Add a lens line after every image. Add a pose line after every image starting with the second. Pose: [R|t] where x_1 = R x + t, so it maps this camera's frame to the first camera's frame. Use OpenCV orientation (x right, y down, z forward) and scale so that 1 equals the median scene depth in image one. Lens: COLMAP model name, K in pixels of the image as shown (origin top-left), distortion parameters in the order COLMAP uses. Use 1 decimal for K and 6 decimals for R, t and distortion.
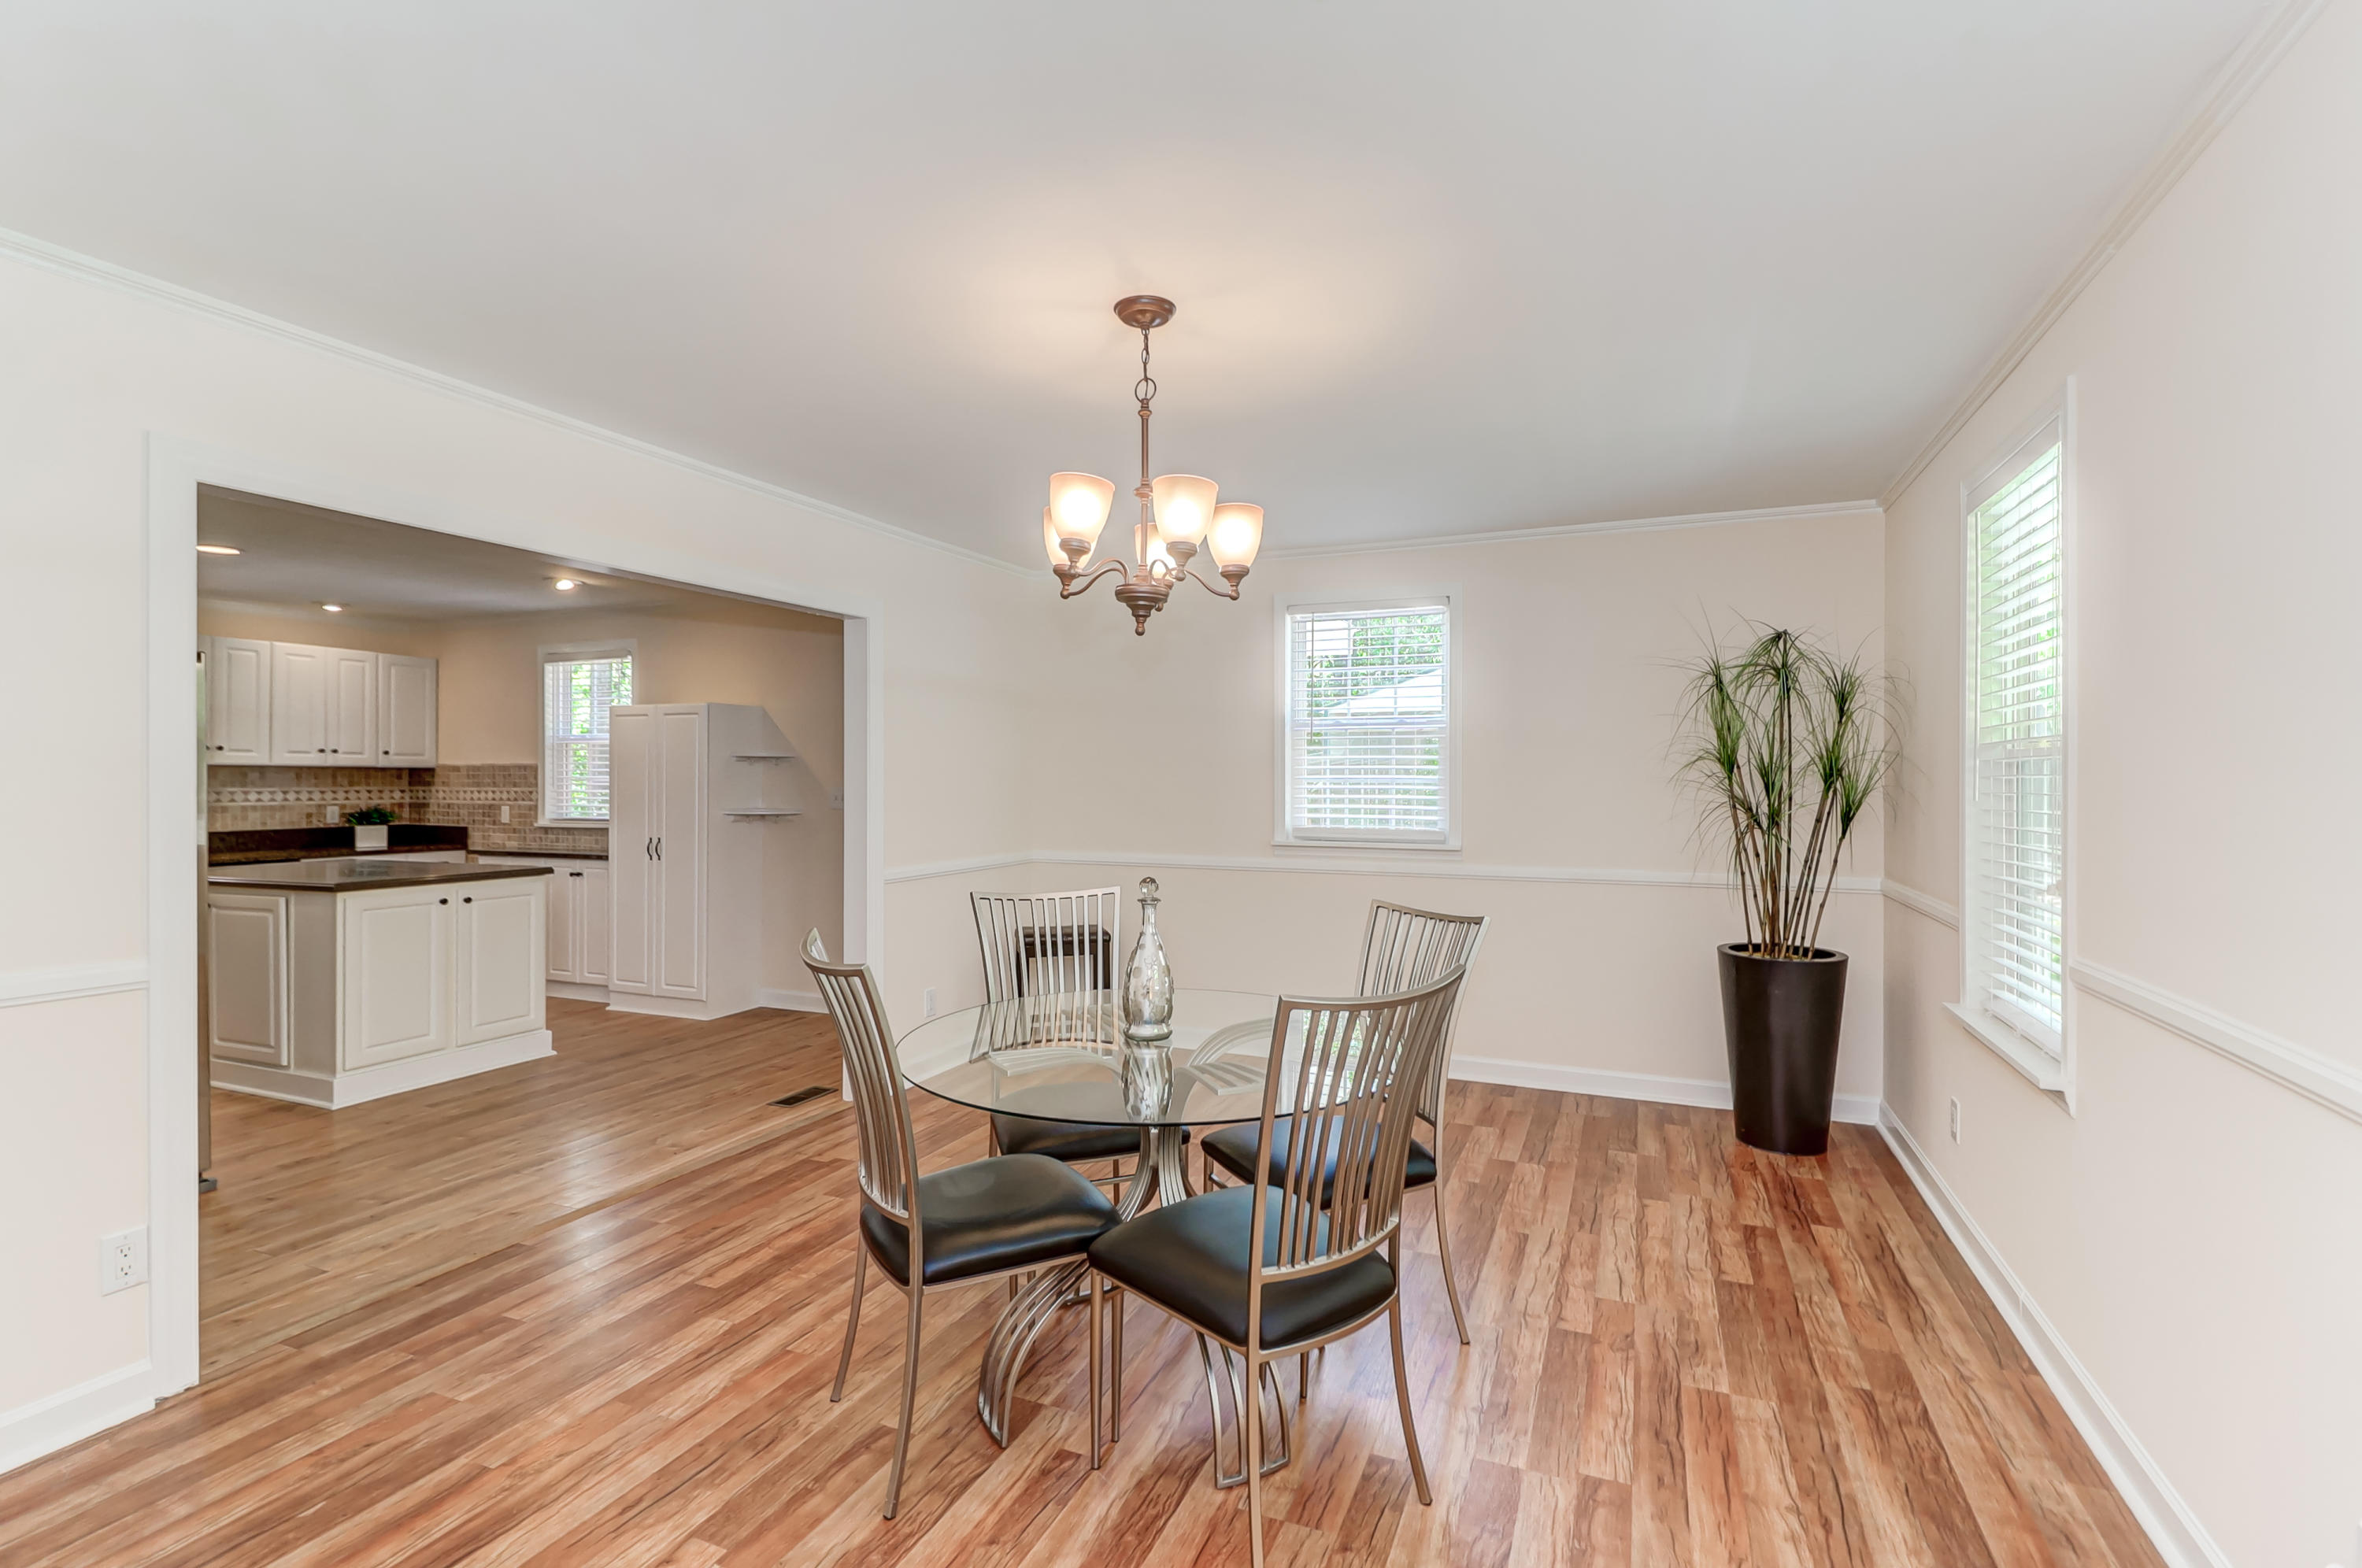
lens RADIAL K [[1080.3, 0, 1190.2], [0, 1080.3, 777.3], [0, 0, 1]] dist [0.022218, -0.014400]
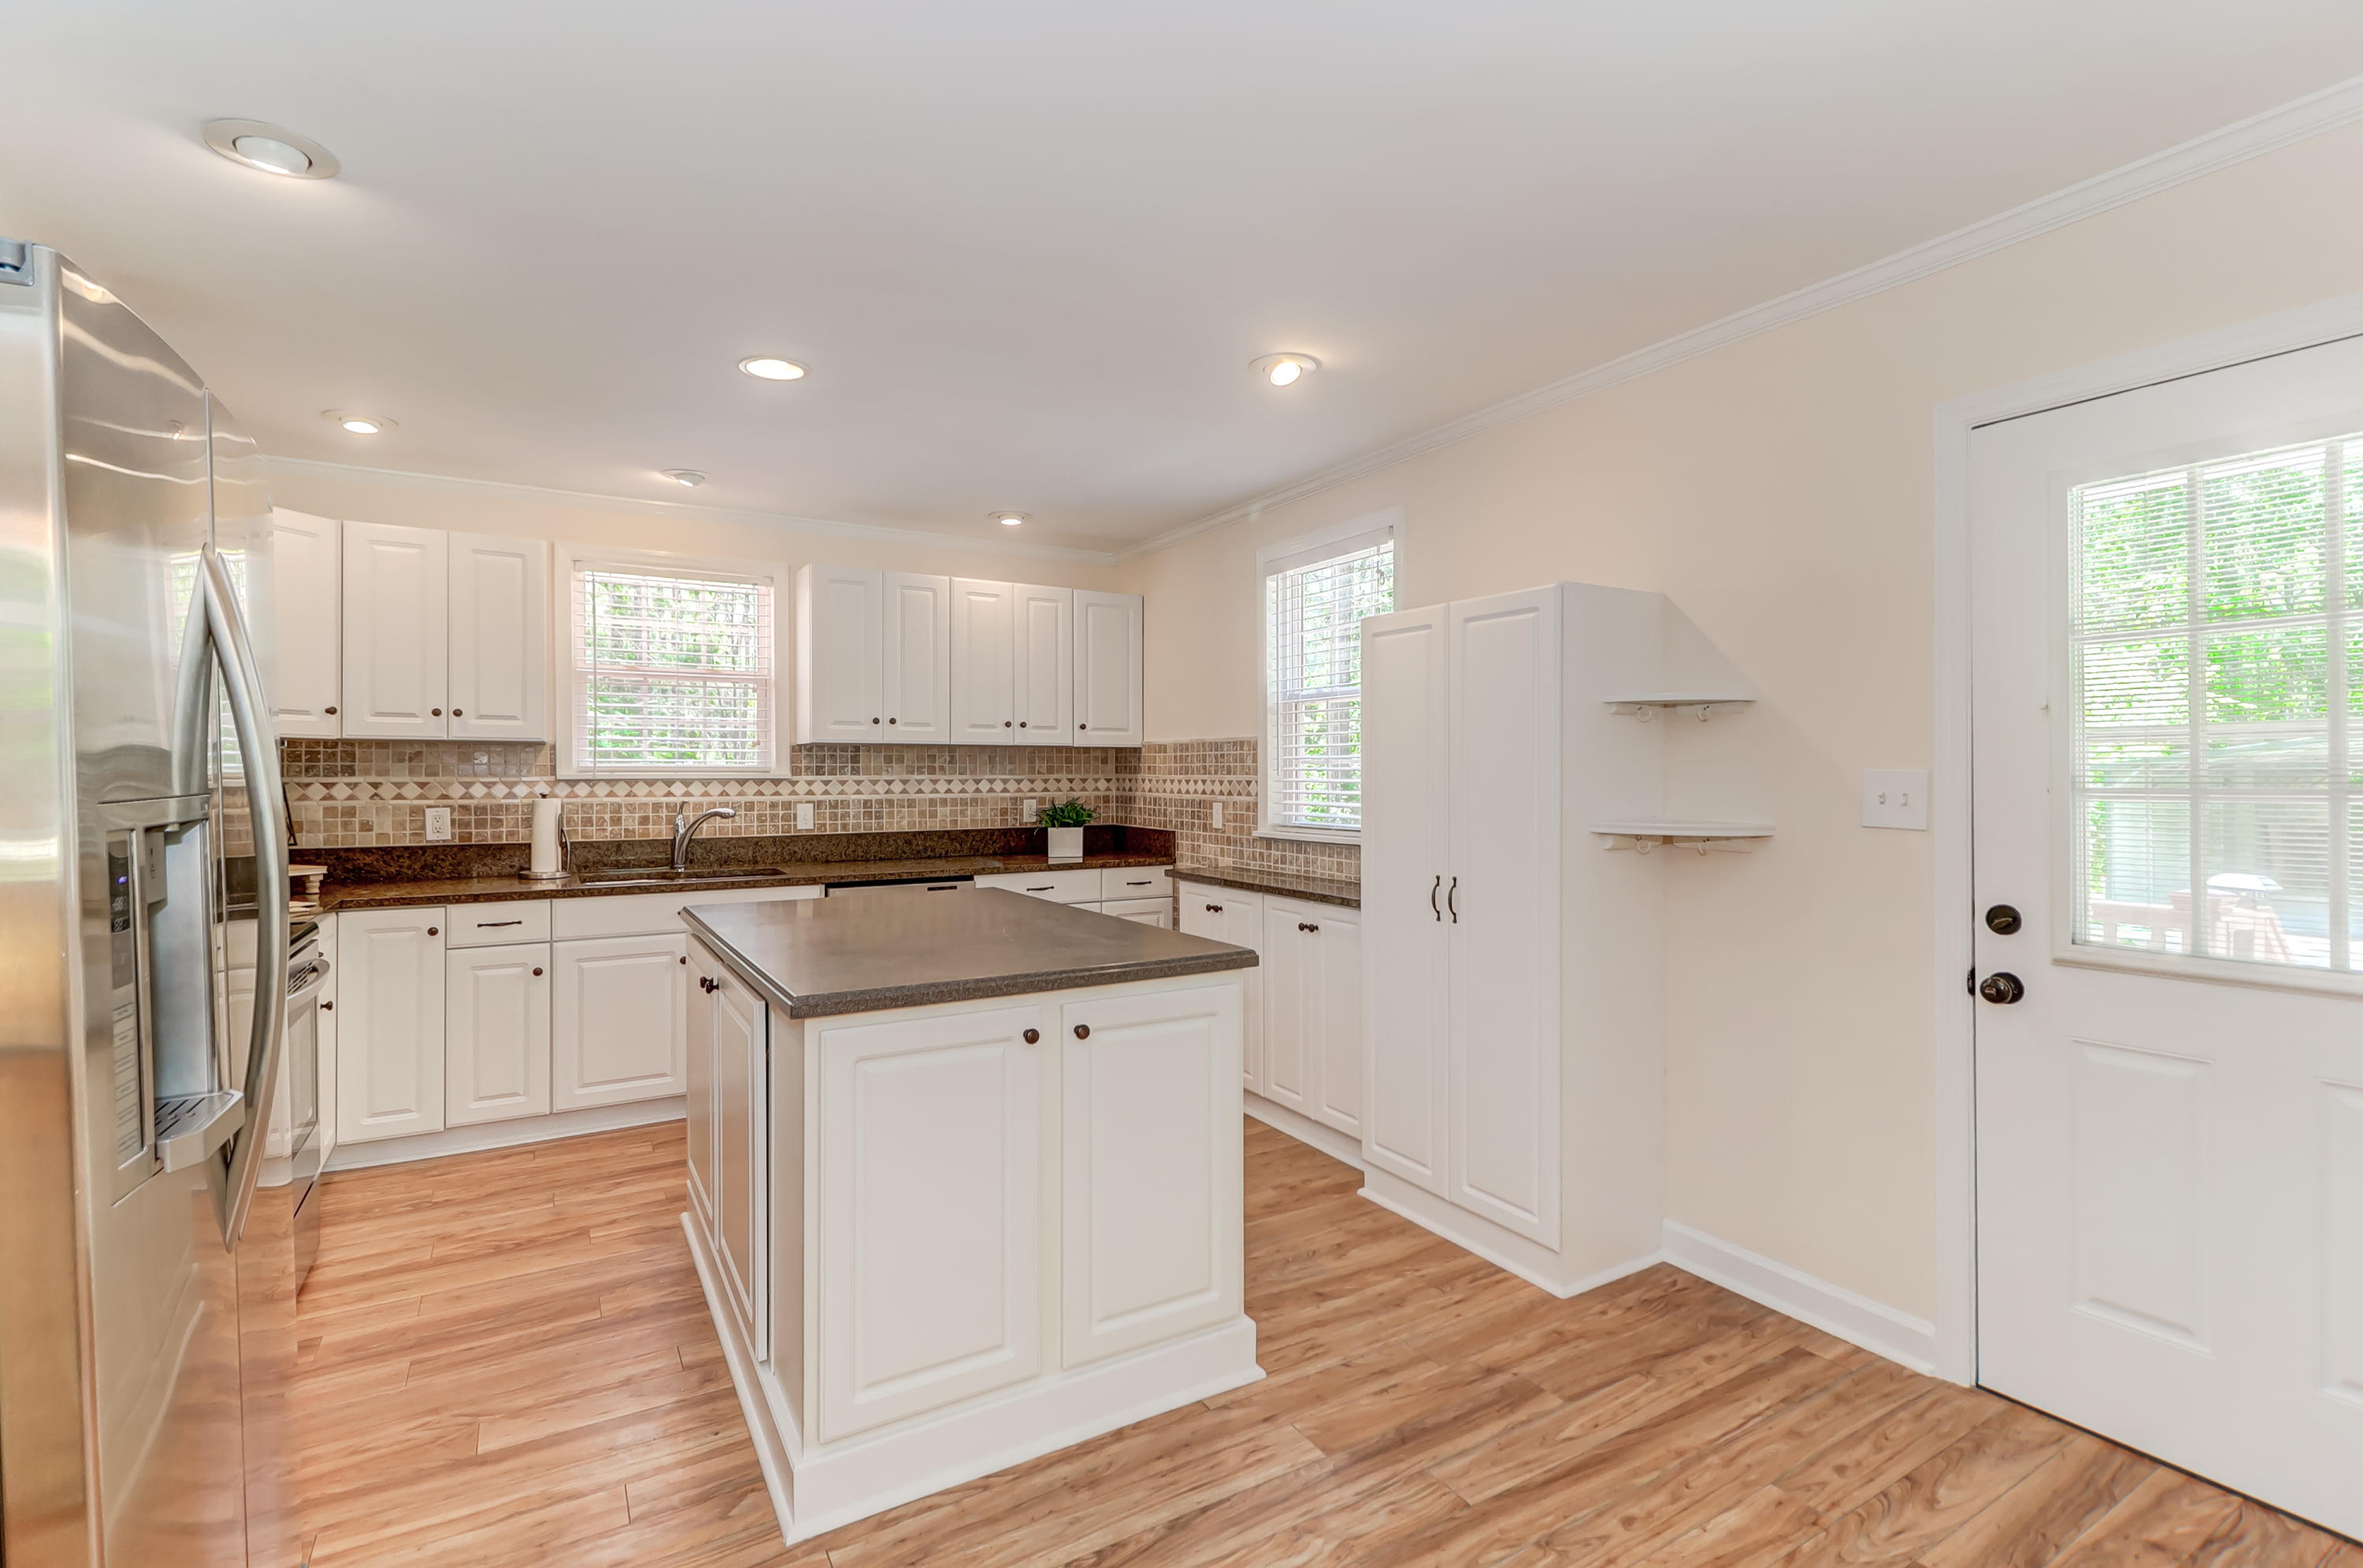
lens RADIAL K [[1080.8, 0, 1190.7], [0, 1080.8, 777.3], [0, 0, 1]] dist [0.022218, -0.014400]
pose [[0.805699, 0.001203, -0.592324, -0.272901], [0.003779, 0.999967, 0.007172, 0.006598], [0.592313, -0.008017, 0.805668, 0.495974]]
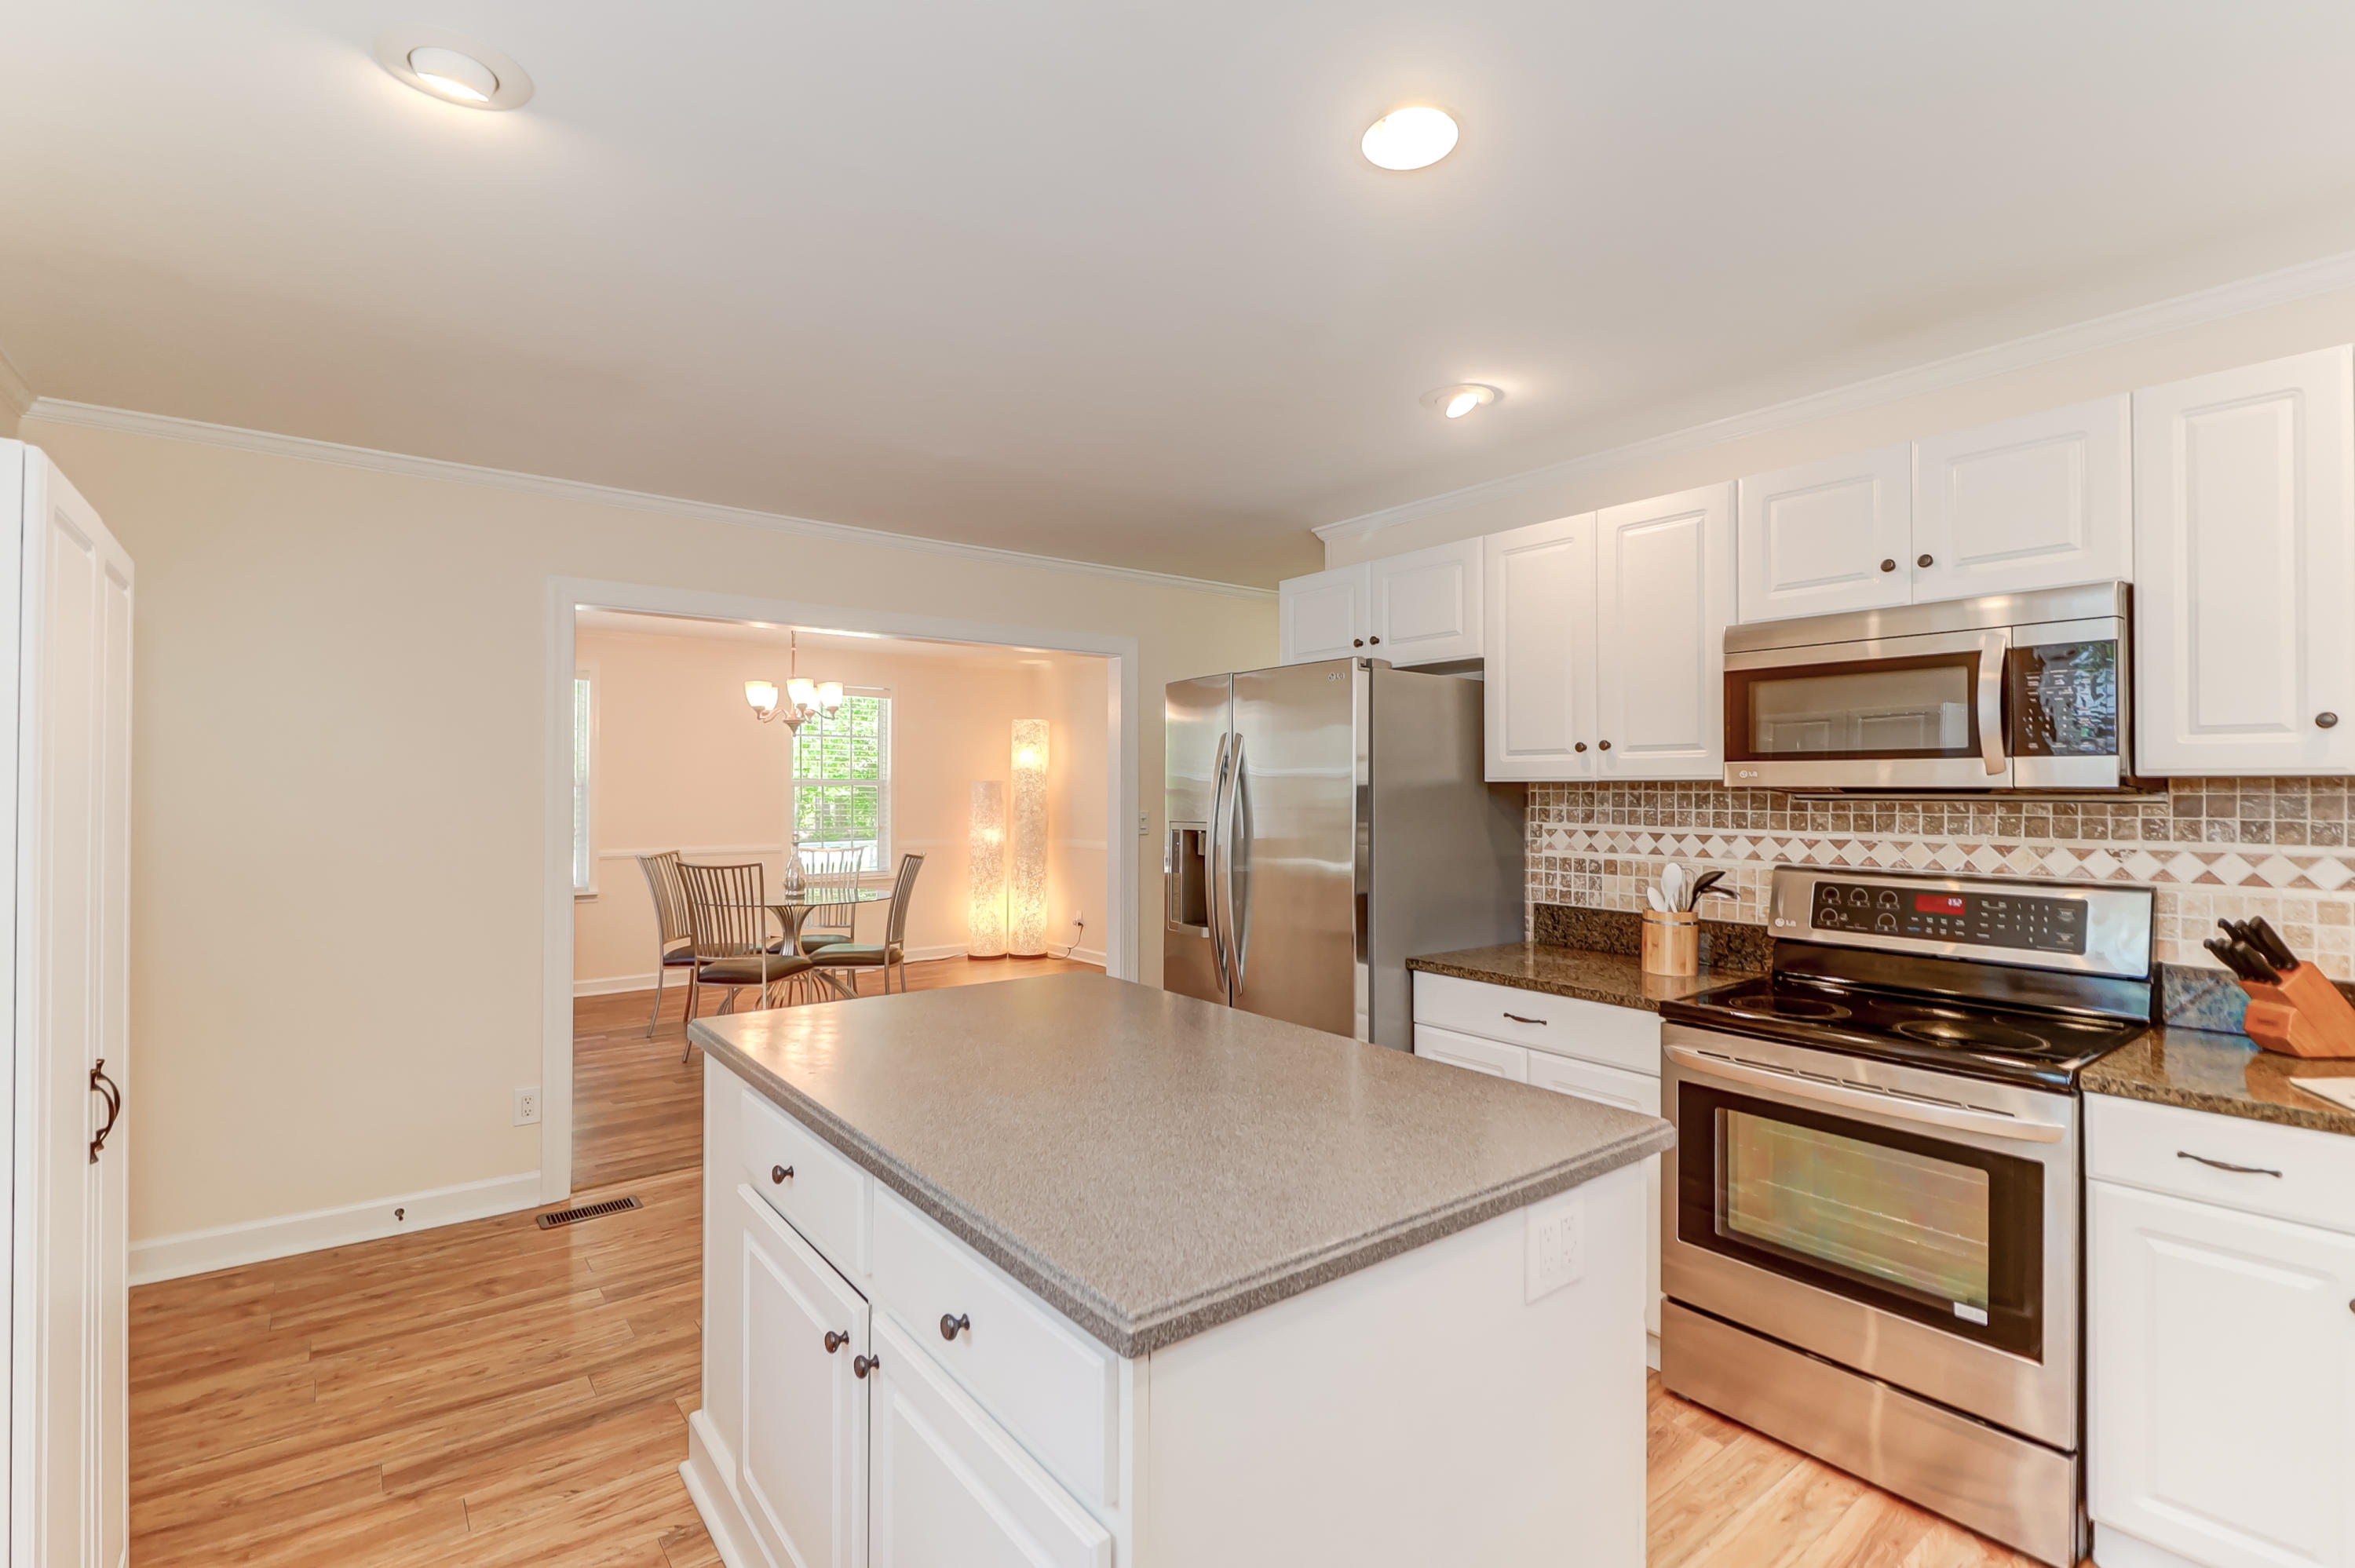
lens RADIAL K [[1081.7, 0, 1177.5], [0, 1081.7, 784.0], [0, 0, 1]] dist [-0.003079, -0.000462]
pose [[-0.866879, 0.000111, 0.498518, -0.748582], [-0.002011, 0.999991, -0.003720, -0.004799], [-0.498514, -0.004227, -0.866871, 0.993416]]
